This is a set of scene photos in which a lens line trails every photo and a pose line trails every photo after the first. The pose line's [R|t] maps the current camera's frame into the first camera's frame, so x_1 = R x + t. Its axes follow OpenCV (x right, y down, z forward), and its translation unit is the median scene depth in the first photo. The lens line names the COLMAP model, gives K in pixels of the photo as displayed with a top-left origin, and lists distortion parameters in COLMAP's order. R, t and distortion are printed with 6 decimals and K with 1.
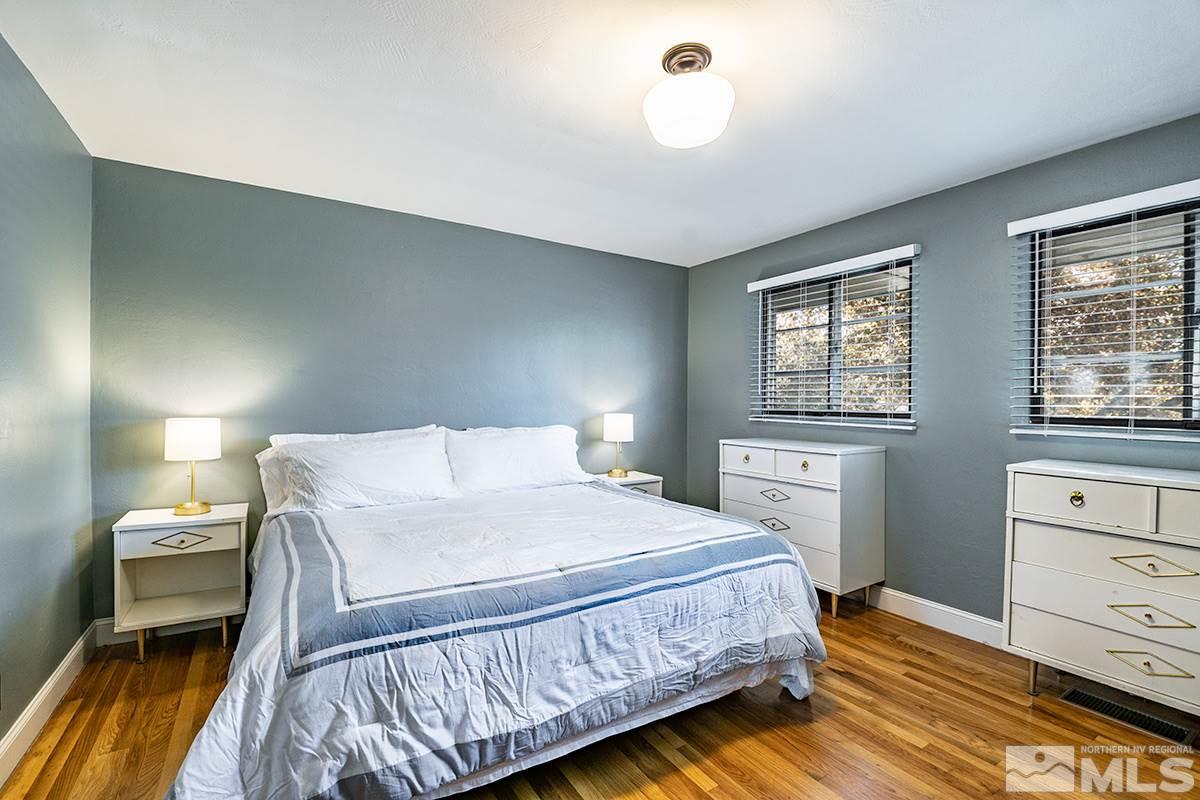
lens RADIAL K [[529.7, 0, 591.0], [0, 529.7, 398.9], [0, 0, 1]] dist [-0.015258, 0.000380]
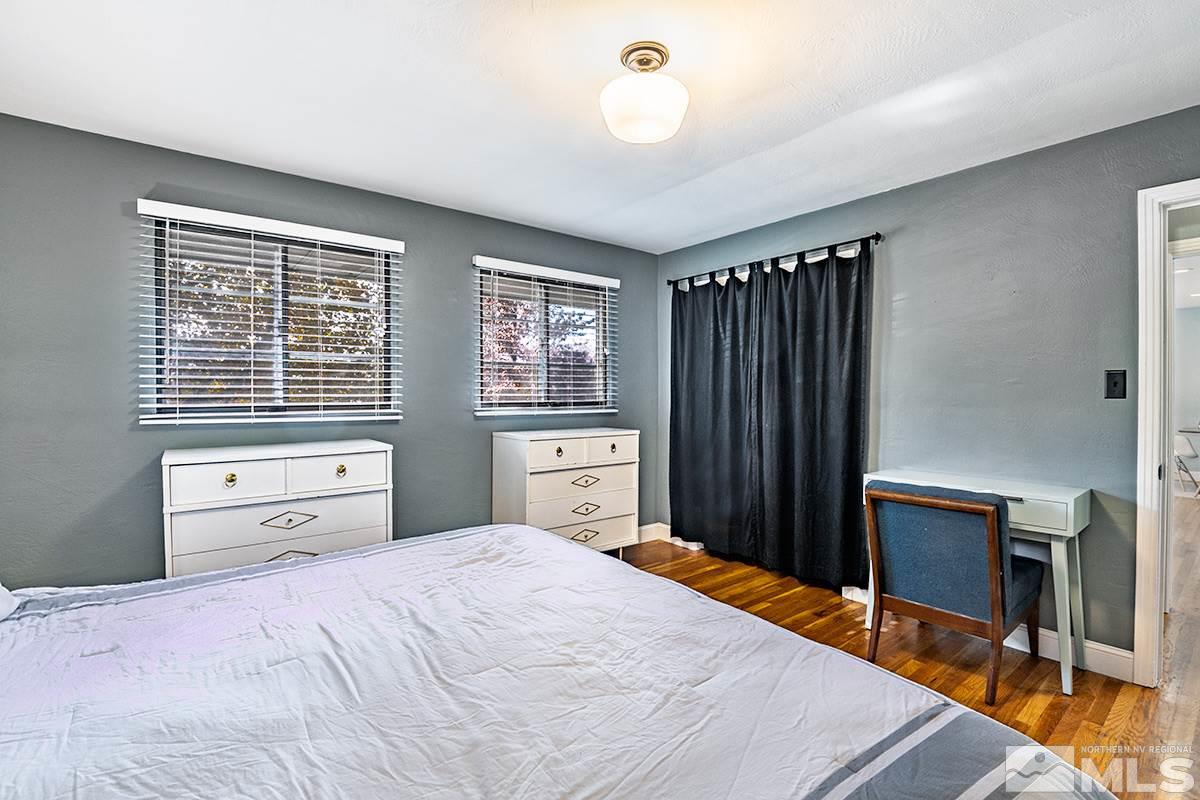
lens RADIAL K [[529.7, 0, 591.0], [0, 529.7, 398.9], [0, 0, 1]] dist [-0.015258, 0.000380]
pose [[-0.110047, -0.018052, 0.993762, -0.641725], [-0.002713, 0.999837, 0.017861, -0.001597], [-0.993923, -0.000731, -0.110078, 0.997518]]
